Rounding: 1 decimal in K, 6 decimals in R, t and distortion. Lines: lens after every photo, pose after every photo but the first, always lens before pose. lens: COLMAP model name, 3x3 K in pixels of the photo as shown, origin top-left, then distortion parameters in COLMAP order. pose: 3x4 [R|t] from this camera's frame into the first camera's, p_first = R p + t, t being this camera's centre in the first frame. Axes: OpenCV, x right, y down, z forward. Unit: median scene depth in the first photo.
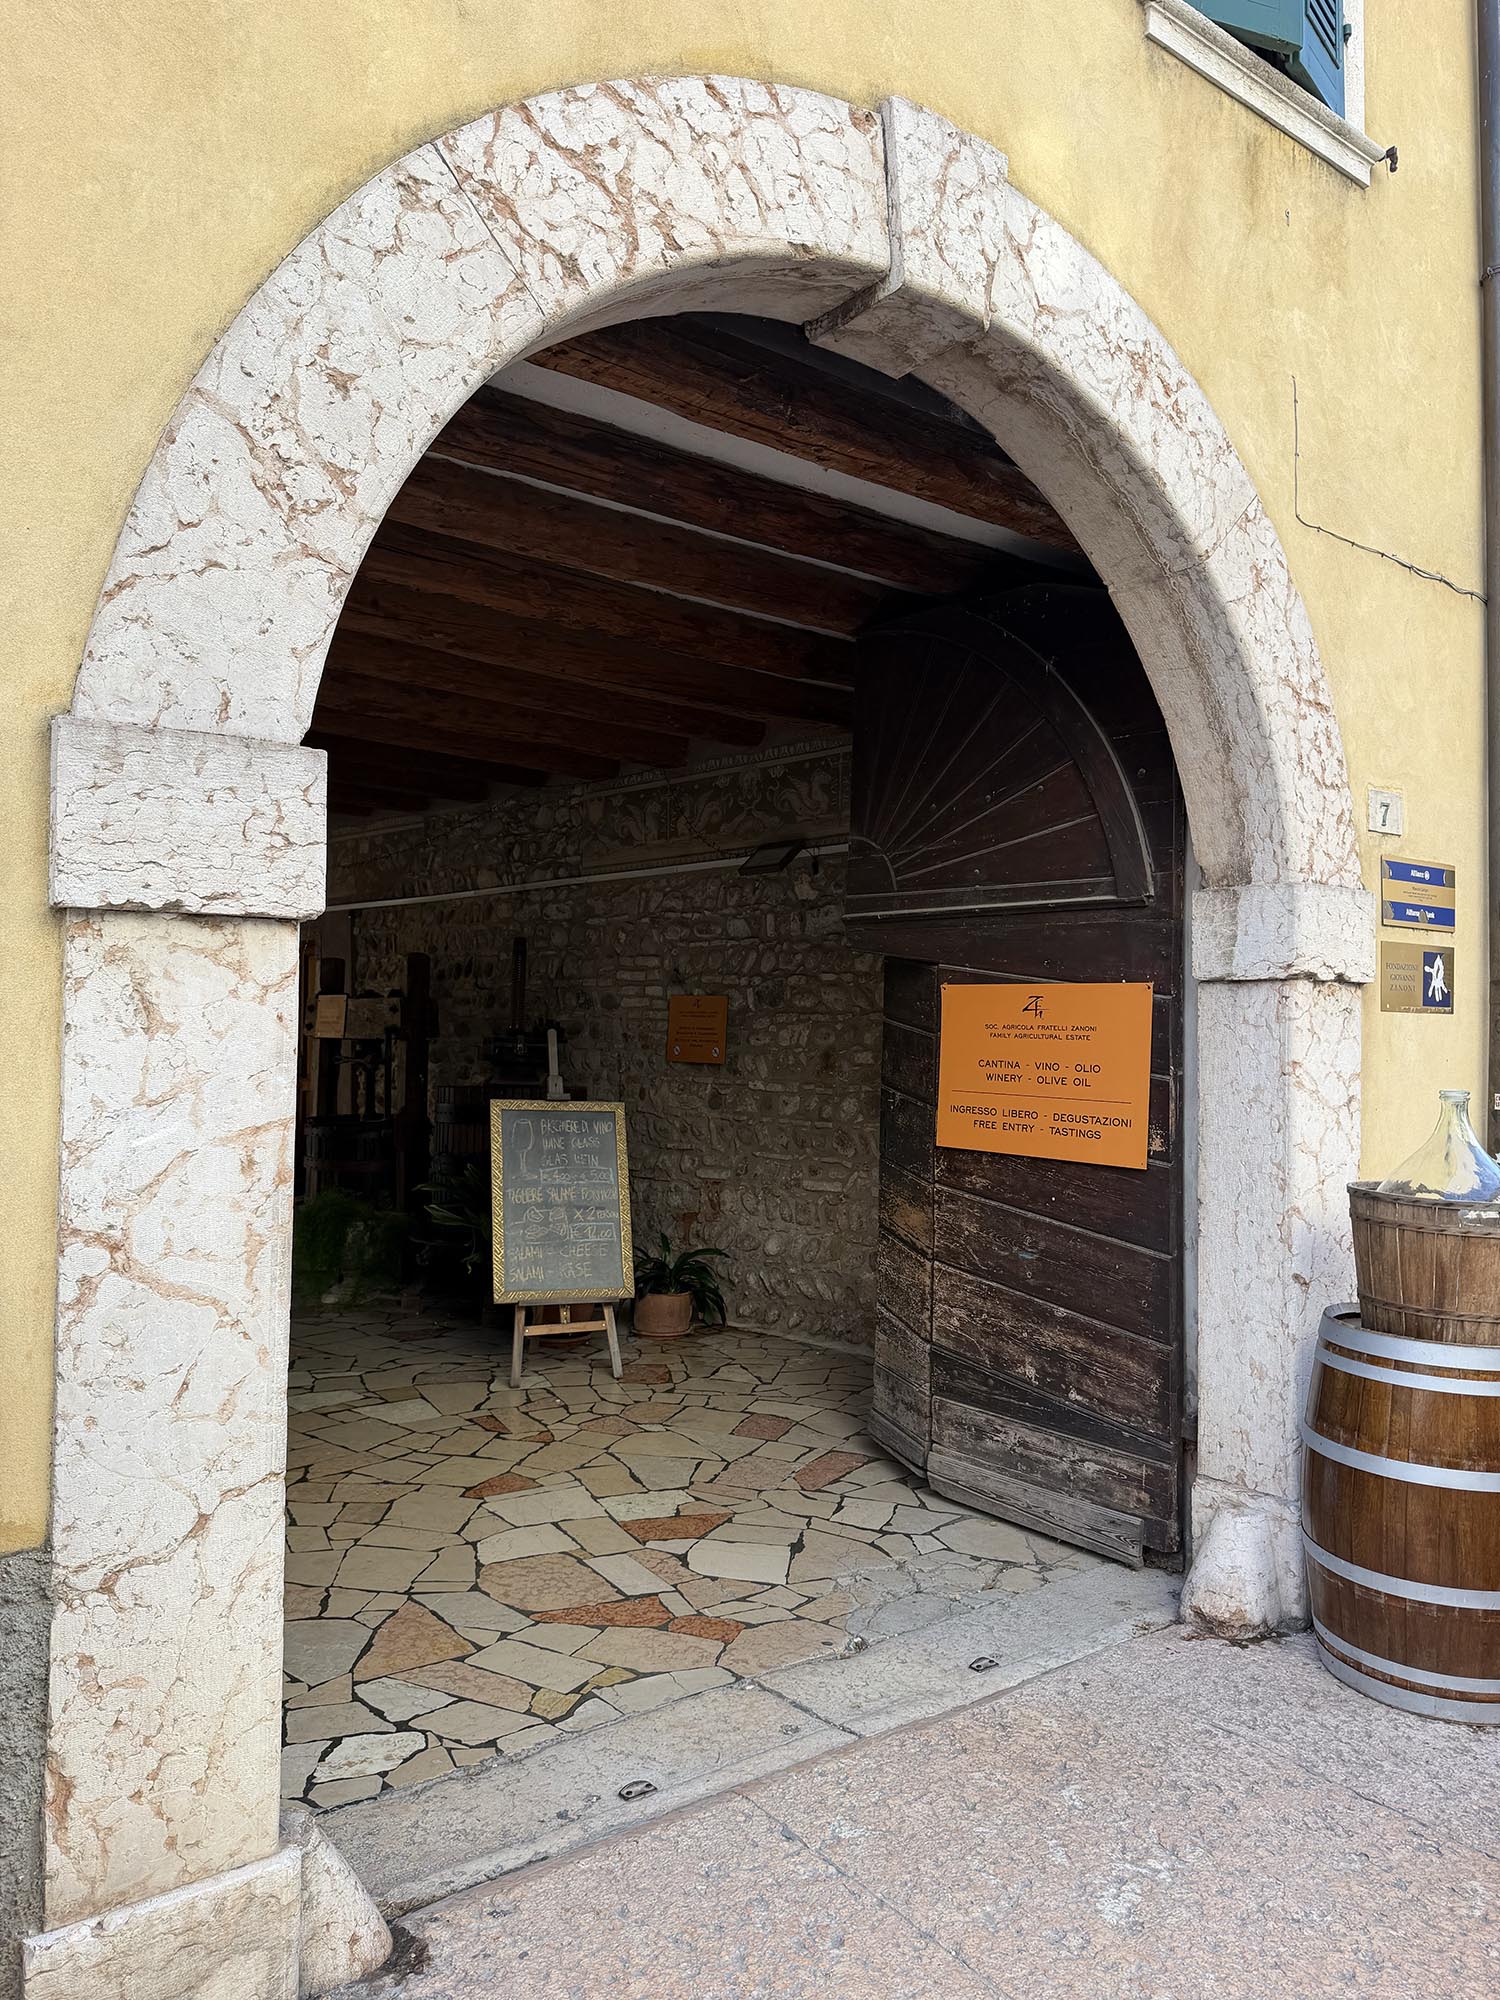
lens RADIAL K [[1422.9, 0, 750.0], [0, 1422.9, 1000.0], [0, 0, 1]] dist [0.083270, -0.099422]
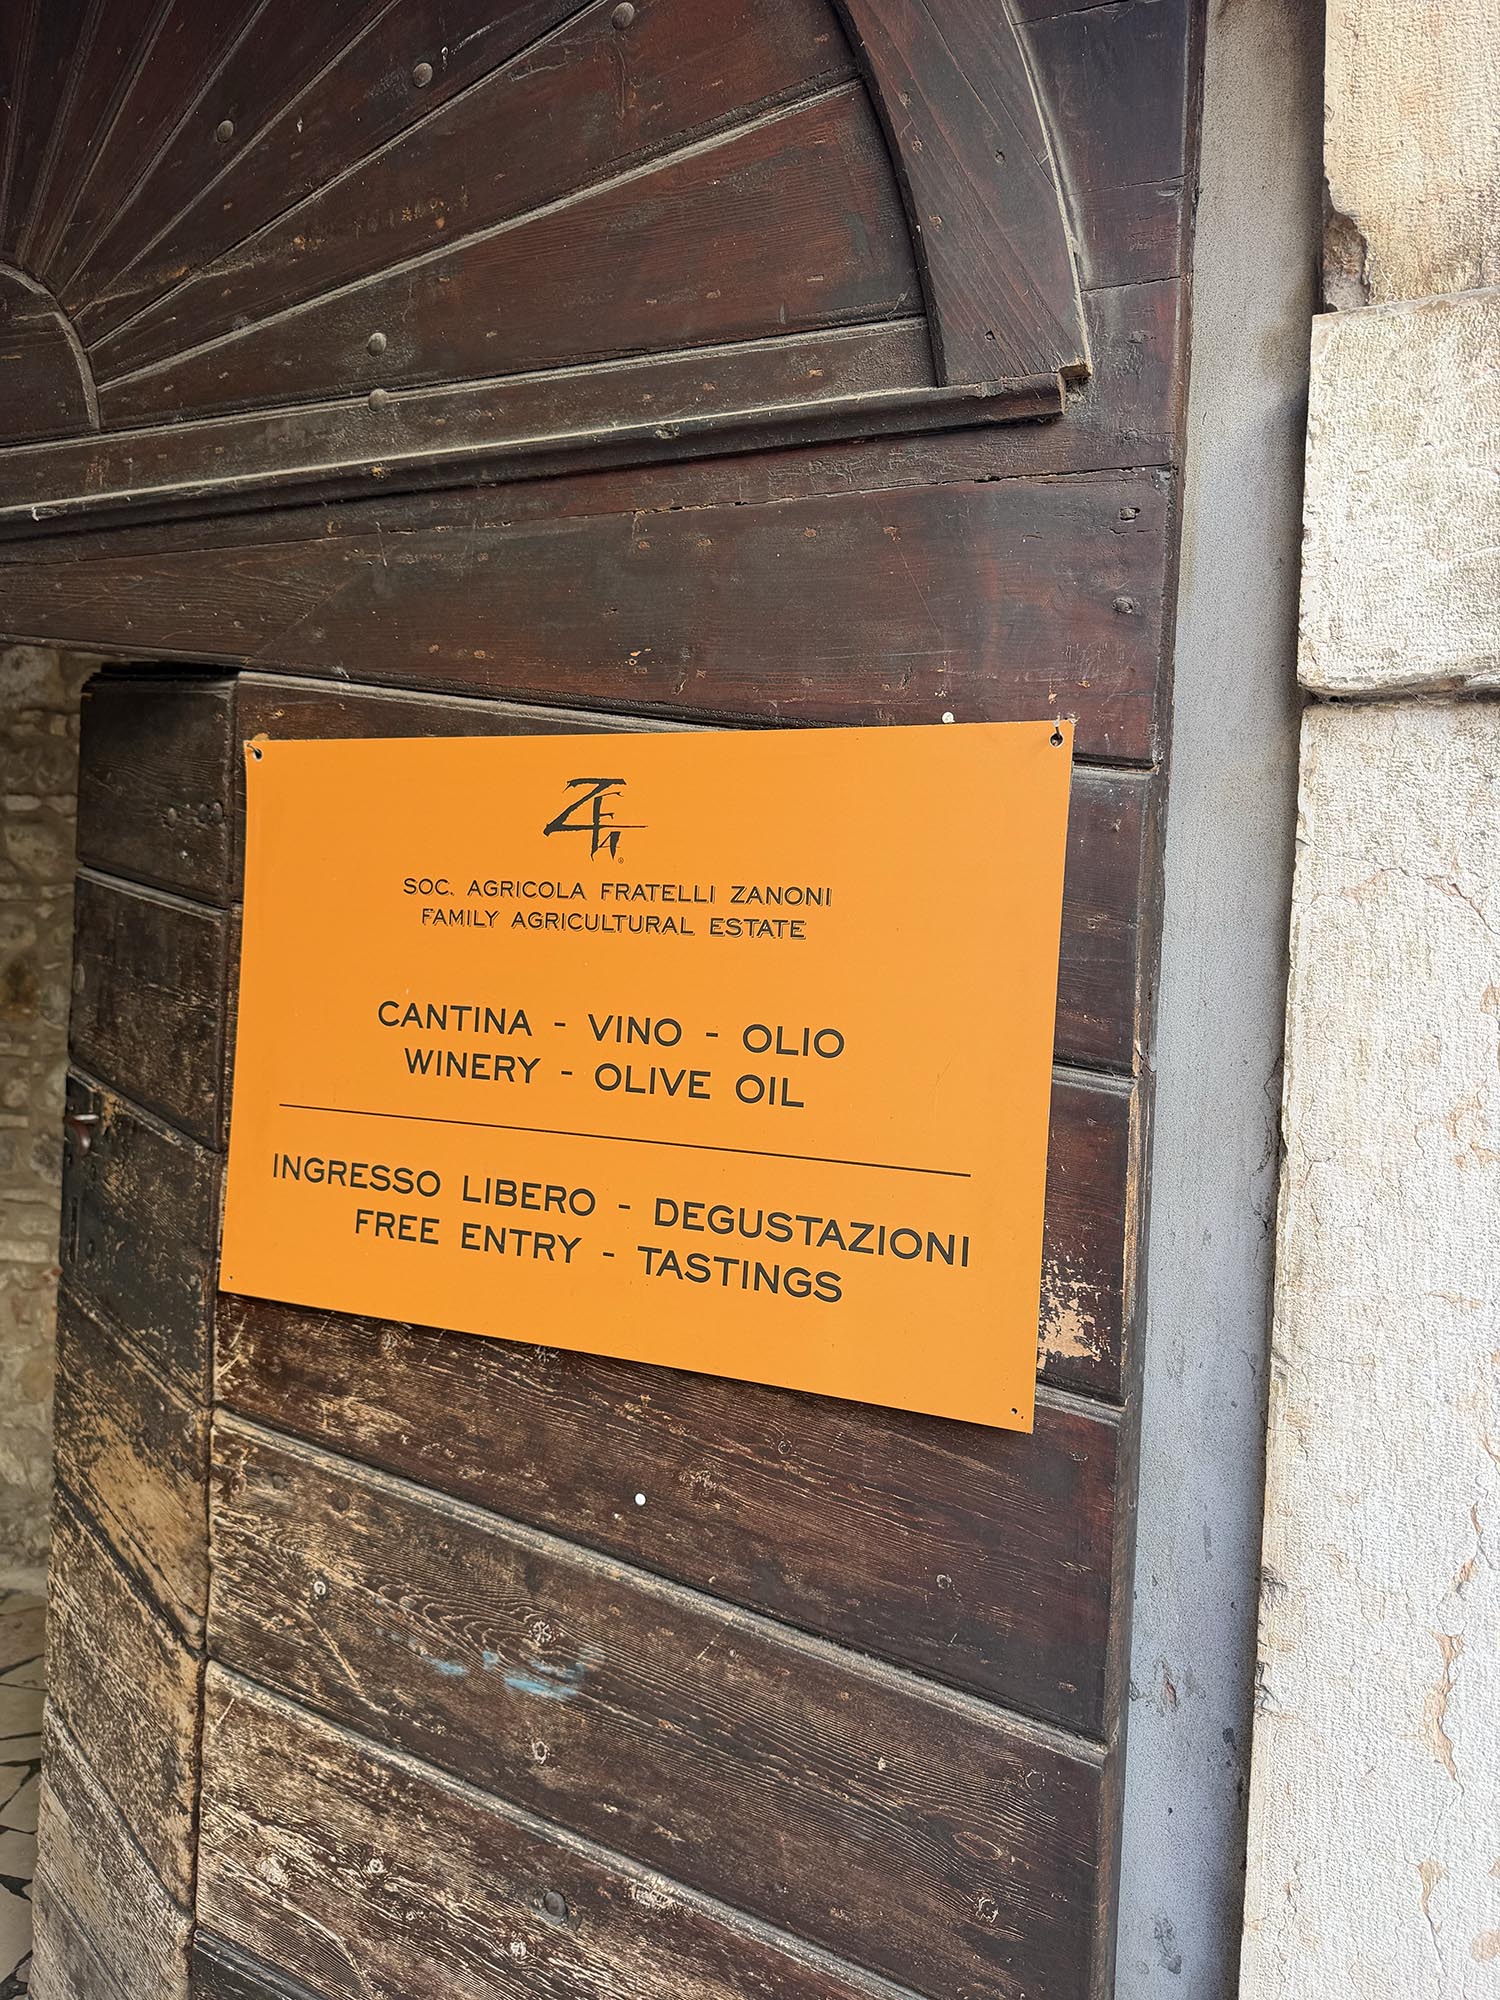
lens RADIAL K [[1422.9, 0, 750.0], [0, 1422.9, 1000.0], [0, 0, 1]] dist [0.083270, -0.099422]
pose [[0.905389, 0.007051, 0.424524, 0.107542], [-0.031336, 0.998245, 0.050251, 0.025323], [-0.423424, -0.058800, 0.904021, 0.719333]]
